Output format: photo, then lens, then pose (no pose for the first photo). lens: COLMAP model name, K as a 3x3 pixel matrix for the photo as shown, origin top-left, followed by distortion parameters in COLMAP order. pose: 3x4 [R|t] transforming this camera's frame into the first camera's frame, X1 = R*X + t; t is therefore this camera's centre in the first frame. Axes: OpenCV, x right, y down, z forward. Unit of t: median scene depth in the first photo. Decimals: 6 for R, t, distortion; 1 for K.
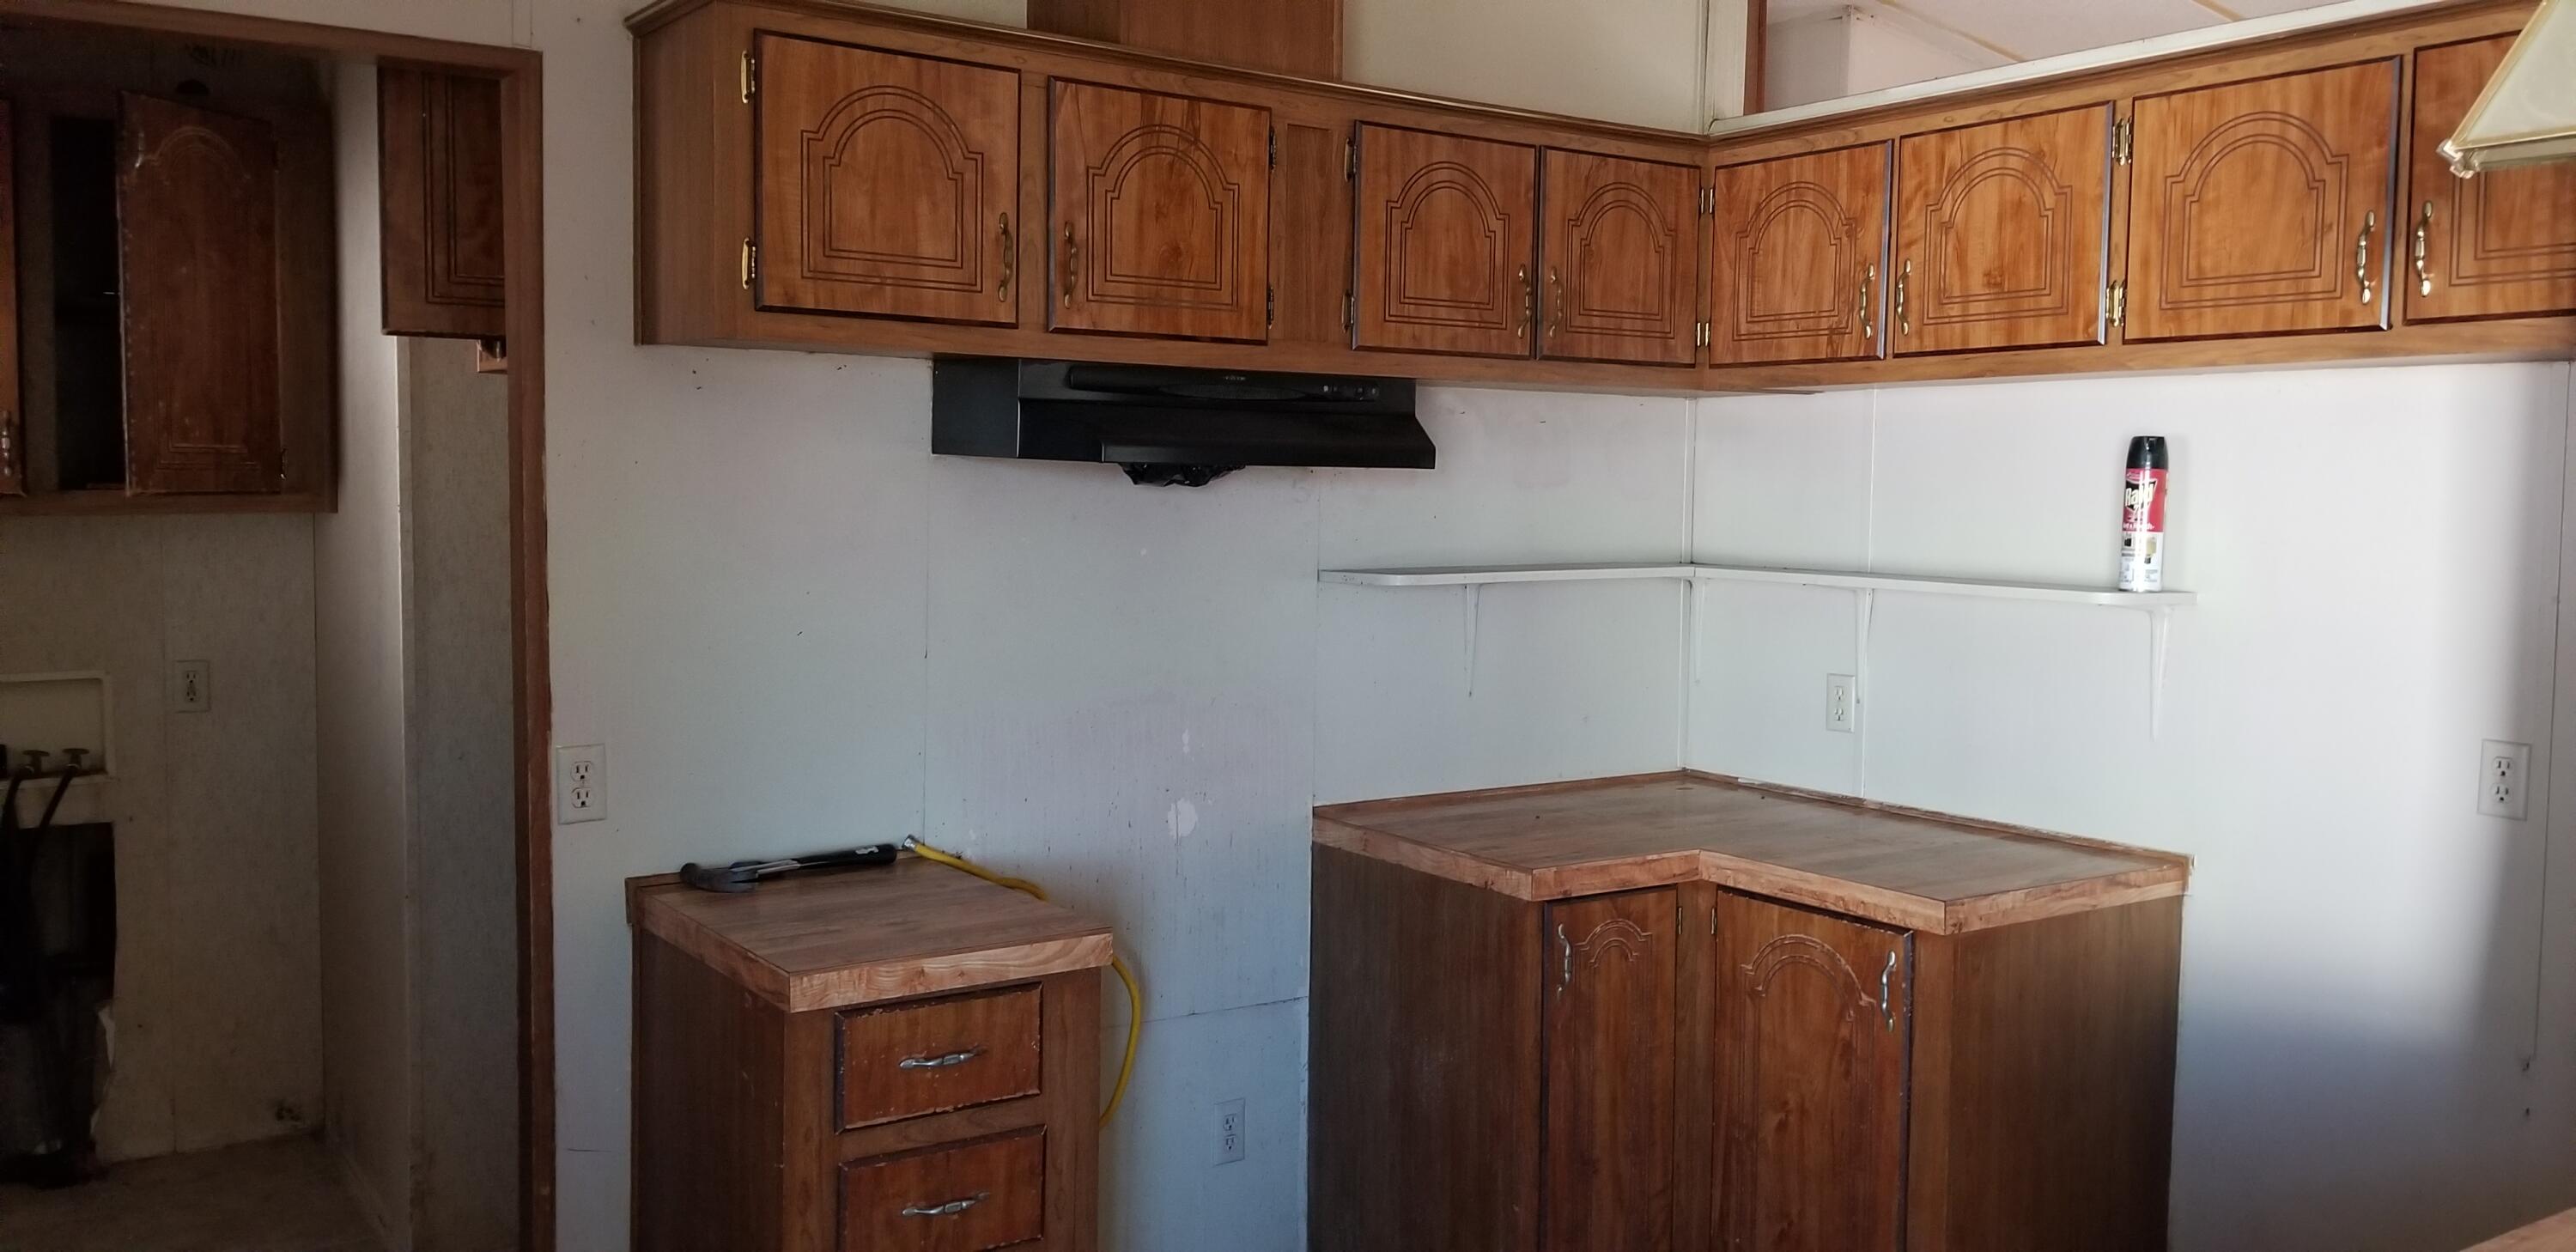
lens RADIAL K [[1955.7, 0, 1276.0], [0, 1955.7, 620.5], [0, 0, 1]] dist [0.031369, -0.059583]
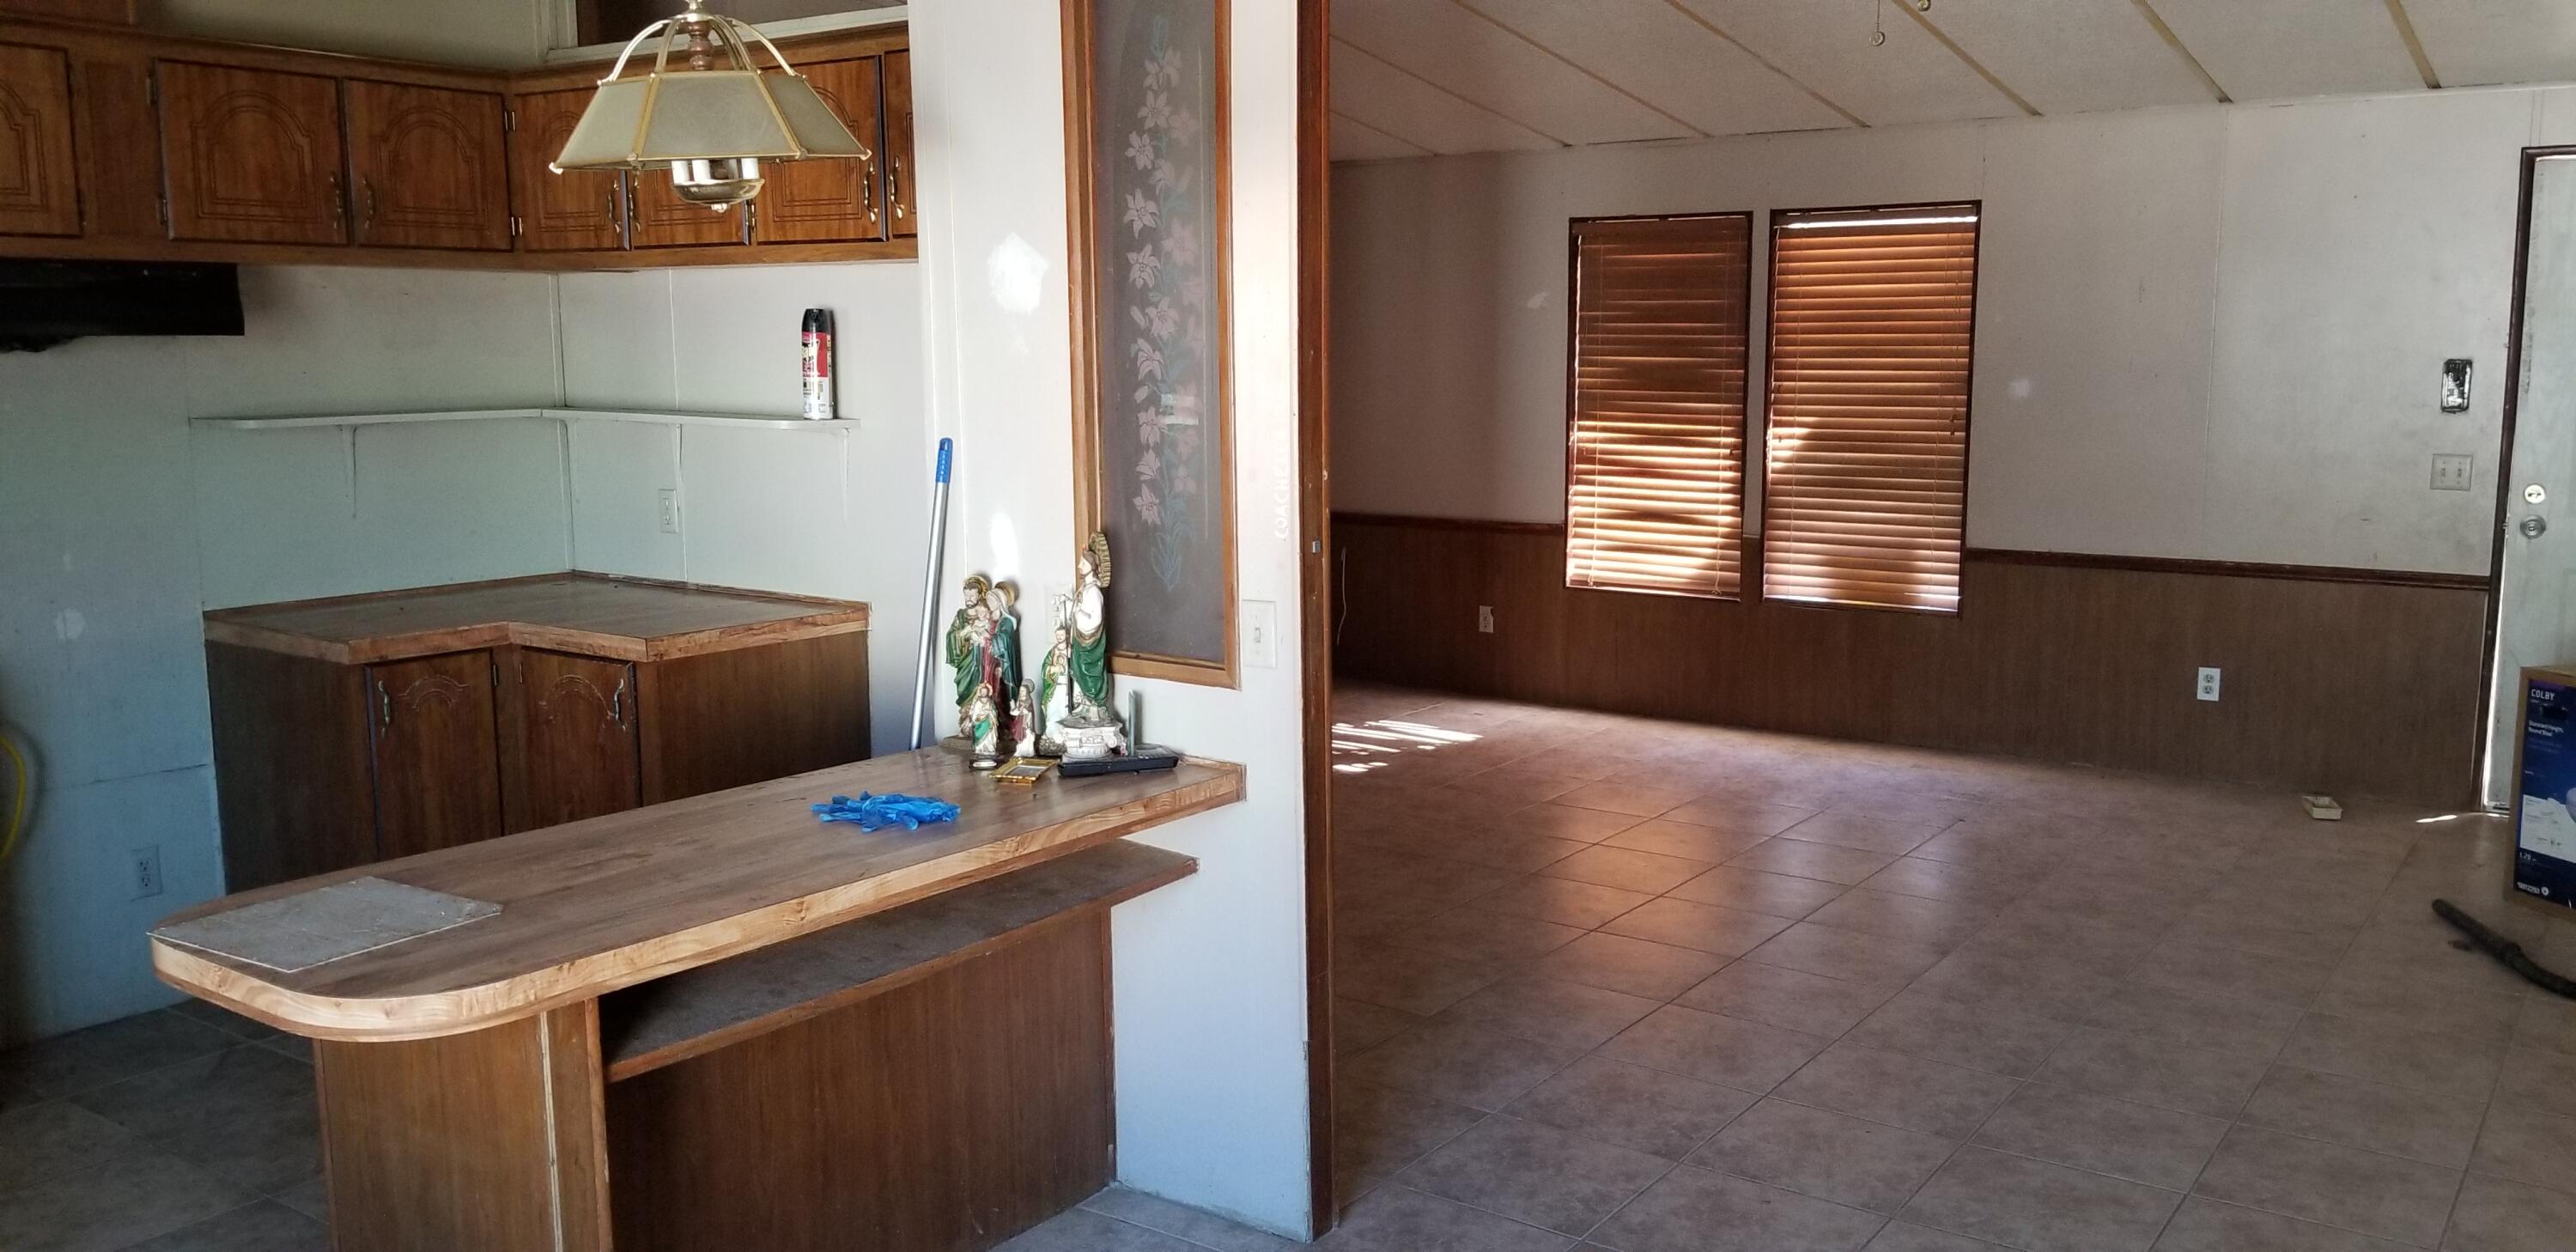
lens RADIAL K [[1955.7, 0, 1315.5], [0, 1955.7, 639.1], [0, 0, 1]] dist [0.031369, -0.059583]
pose [[0.931972, -0.065057, 0.356645, 0.257484], [0.034267, 0.995170, 0.091989, 0.025525], [-0.360907, -0.073510, 0.929700, -0.456553]]
